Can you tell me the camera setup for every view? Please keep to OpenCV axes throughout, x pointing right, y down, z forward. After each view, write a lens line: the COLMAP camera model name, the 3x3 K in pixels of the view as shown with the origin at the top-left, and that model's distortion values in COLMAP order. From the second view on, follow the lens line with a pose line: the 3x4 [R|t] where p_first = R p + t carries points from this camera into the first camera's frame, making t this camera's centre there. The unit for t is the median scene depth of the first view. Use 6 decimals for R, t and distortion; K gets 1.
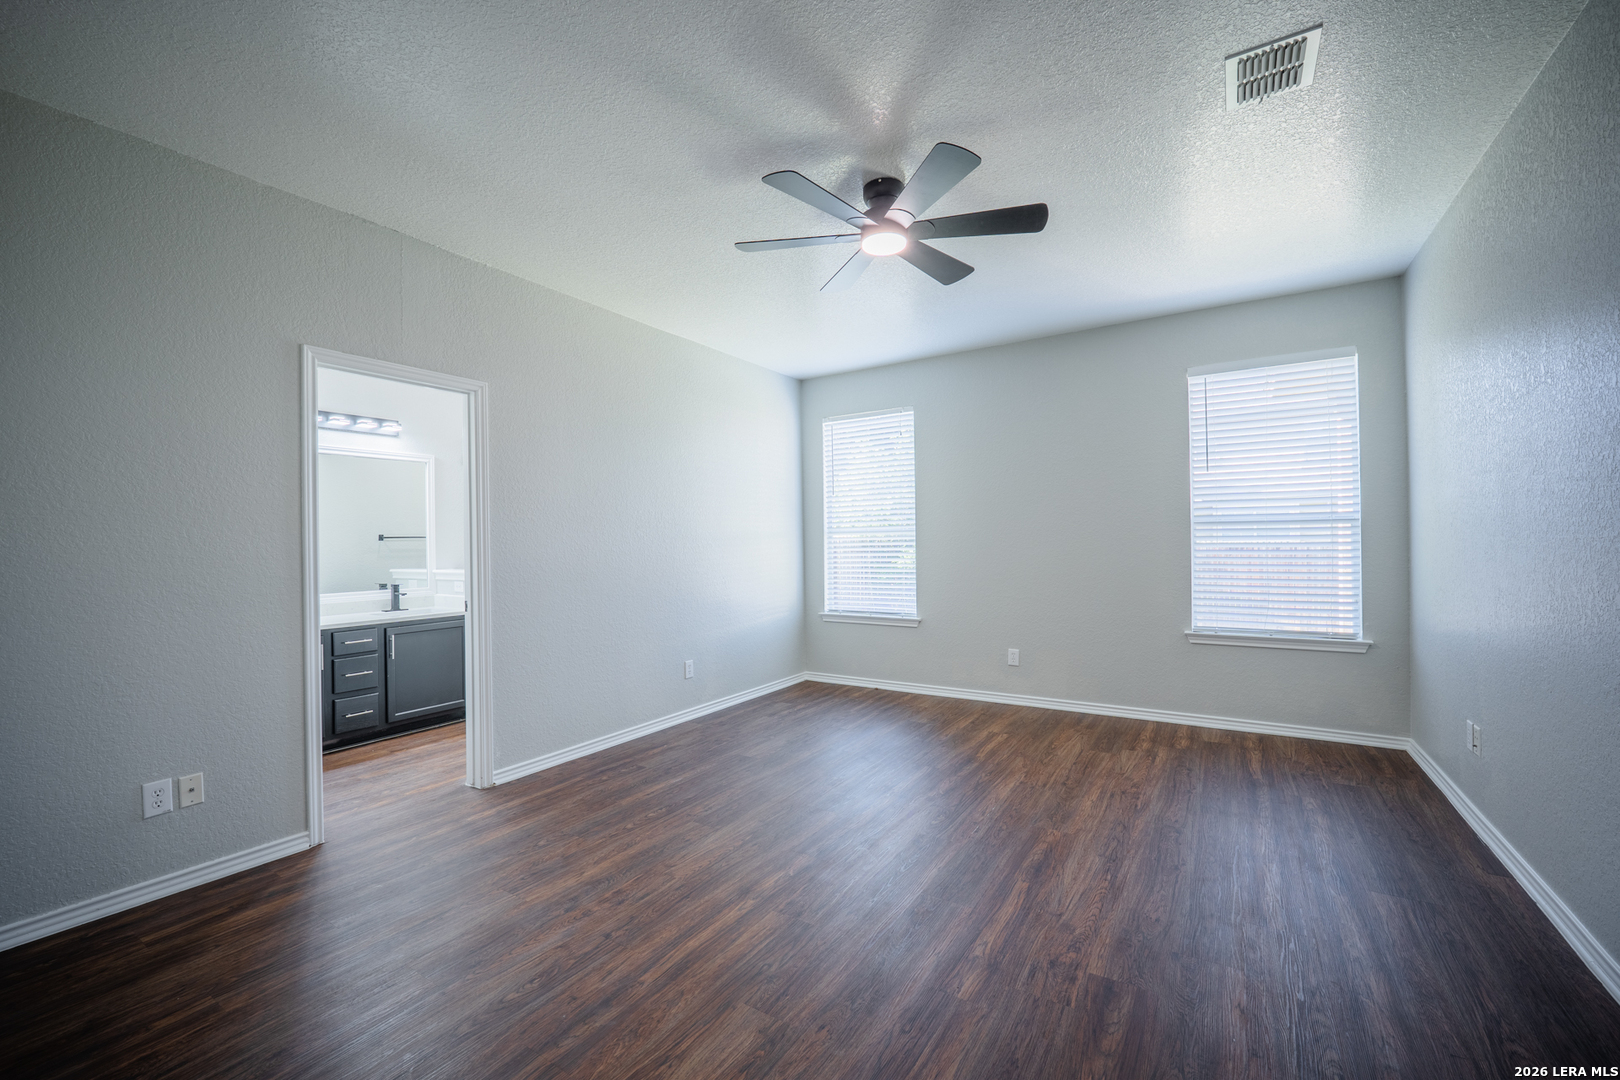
lens RADIAL K [[675.9, 0, 793.0], [0, 675.9, 542.7], [0, 0, 1]] dist [0.001136, -0.004827]
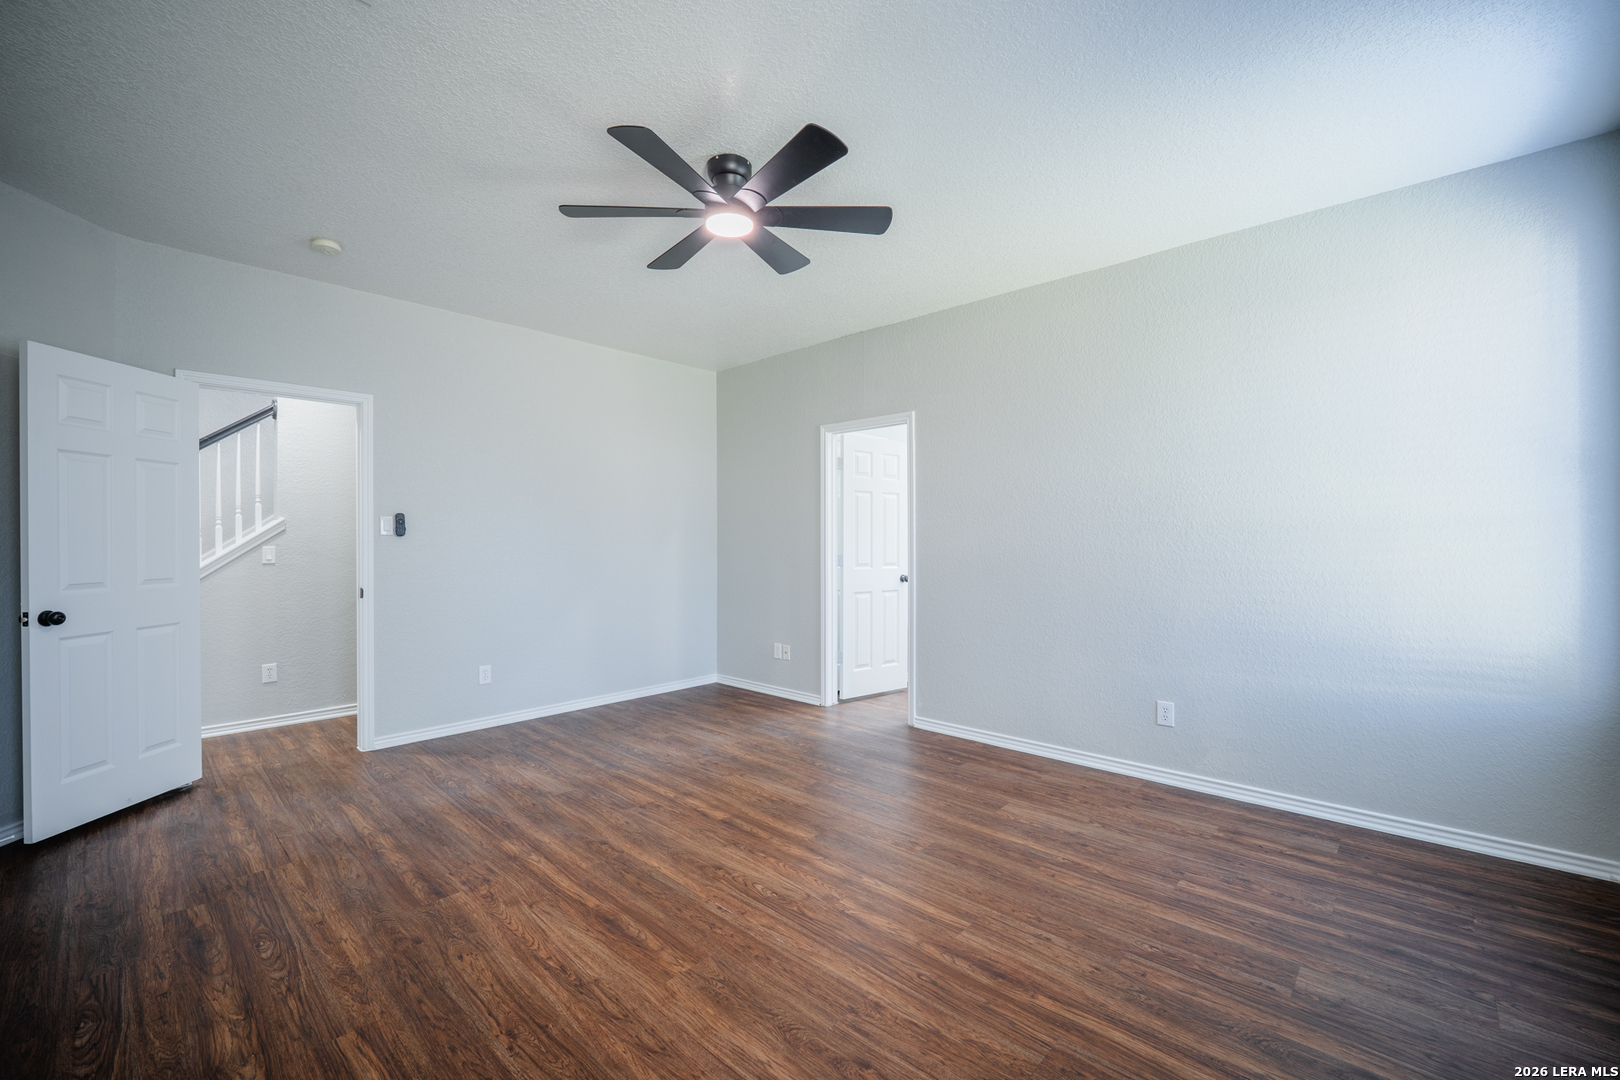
lens RADIAL K [[675.9, 0, 793.0], [0, 675.9, 542.7], [0, 0, 1]] dist [0.001136, -0.004827]
pose [[-0.200150, 0.017285, -0.979613, 0.840820], [0.008398, 0.999838, 0.015926, -0.010687], [0.979729, -0.005039, -0.200263, 1.022955]]
